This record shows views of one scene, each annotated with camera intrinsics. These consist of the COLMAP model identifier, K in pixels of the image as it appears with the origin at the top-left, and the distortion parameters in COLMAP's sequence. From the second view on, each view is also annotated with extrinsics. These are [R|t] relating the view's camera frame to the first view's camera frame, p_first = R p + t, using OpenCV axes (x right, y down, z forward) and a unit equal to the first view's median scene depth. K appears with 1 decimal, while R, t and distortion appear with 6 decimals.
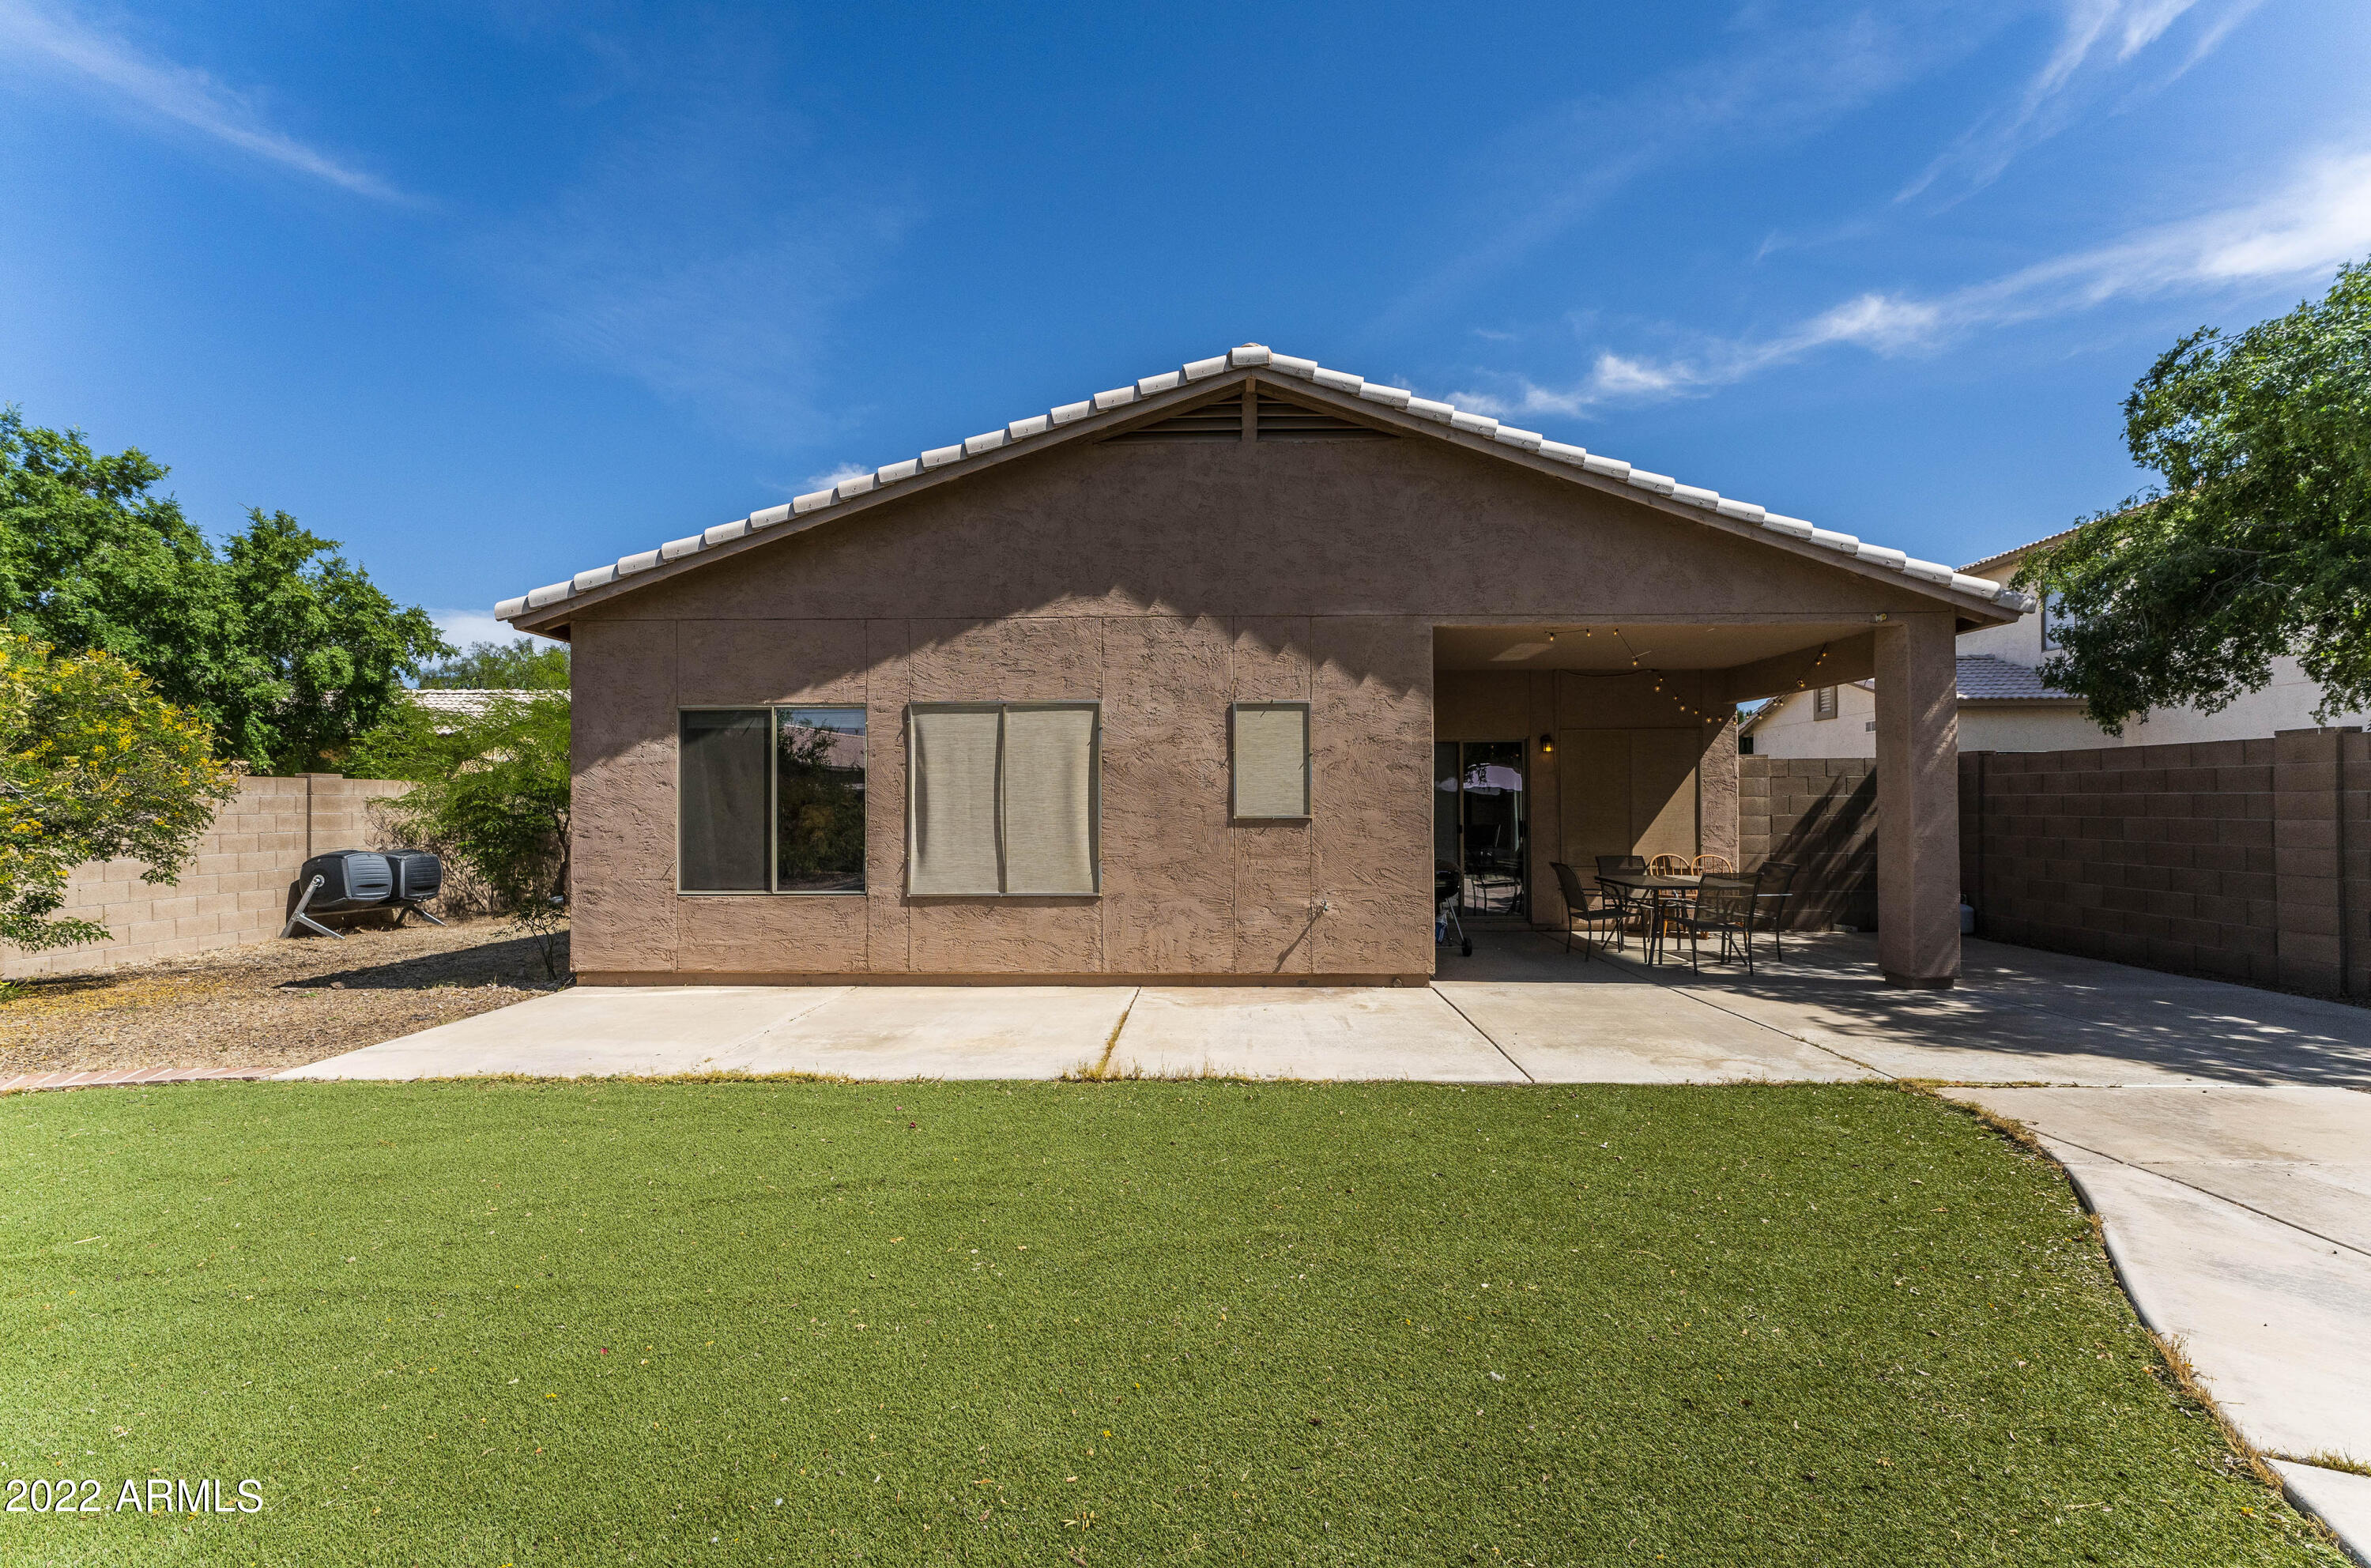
lens RADIAL K [[946.8, 0, 1191.7], [0, 946.8, 795.7], [0, 0, 1]] dist [0.001907, 0.001363]
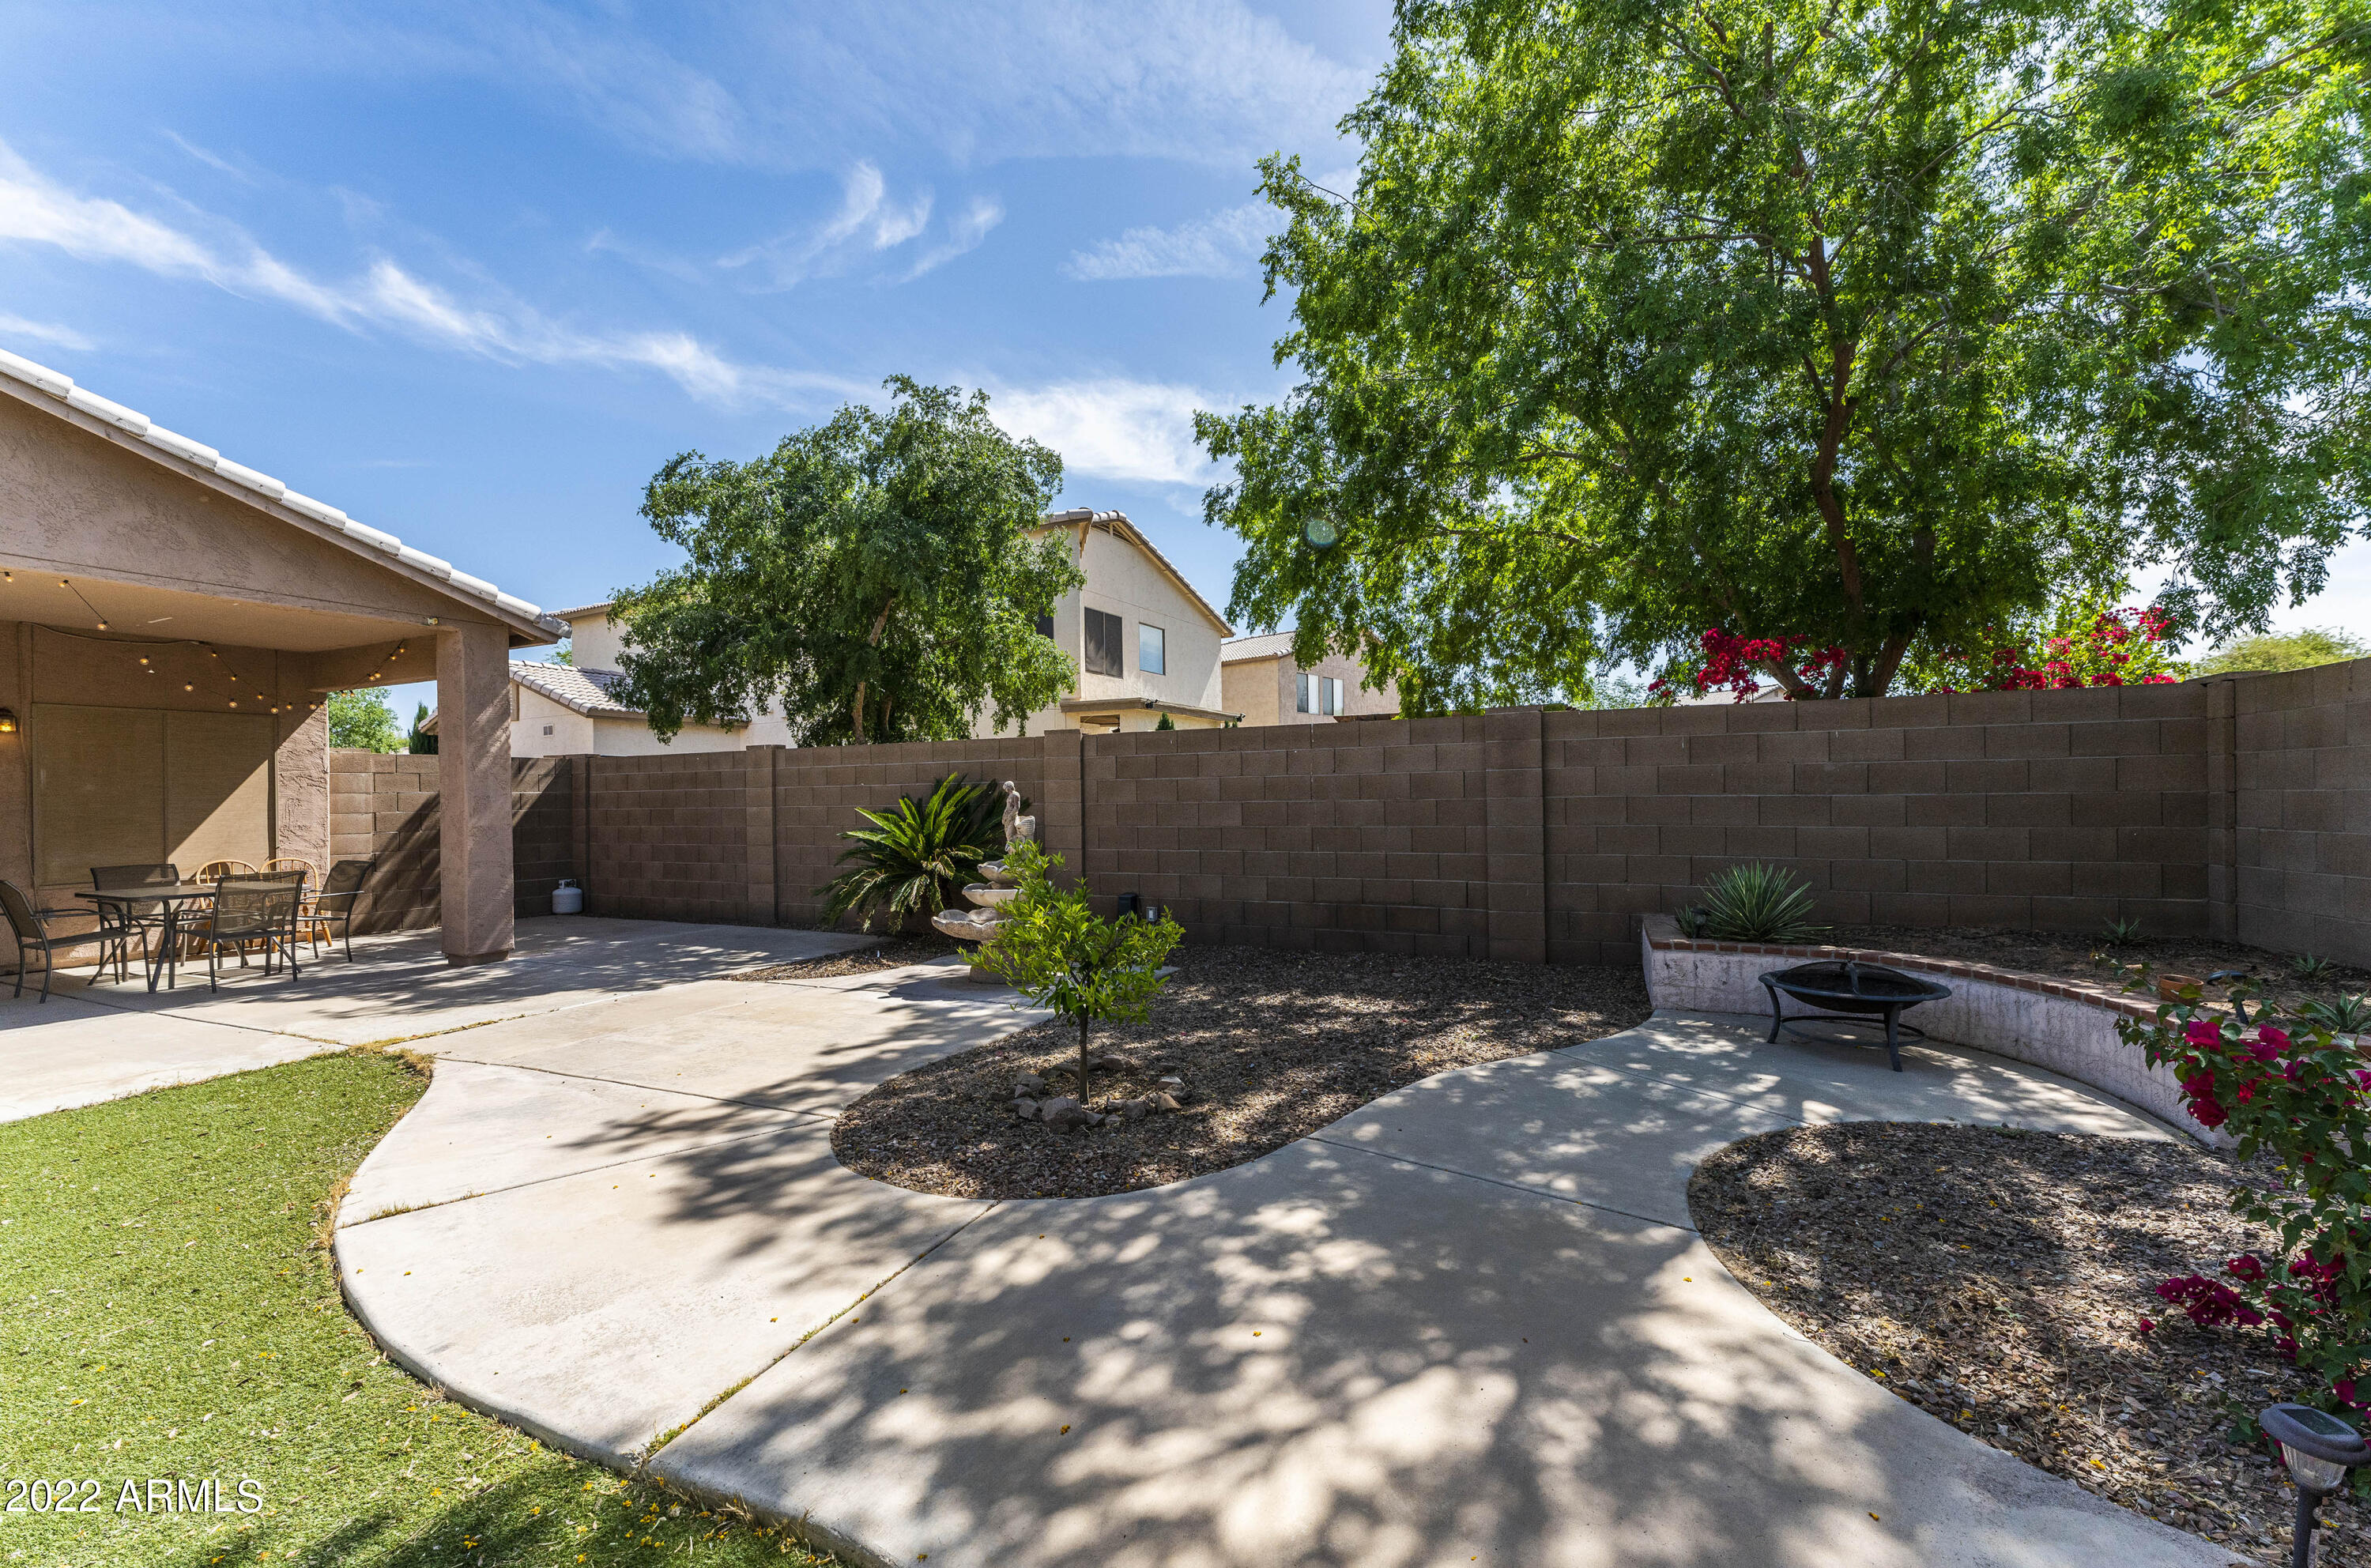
lens RADIAL K [[946.8, 0, 1205.4], [0, 946.8, 792.5], [0, 0, 1]] dist [0.001907, 0.001363]
pose [[0.397752, 0.002604, 0.917489, 0.093464], [0.006377, 0.999964, -0.005603, 0.015269], [-0.917471, 0.008079, 0.397721, -0.210813]]
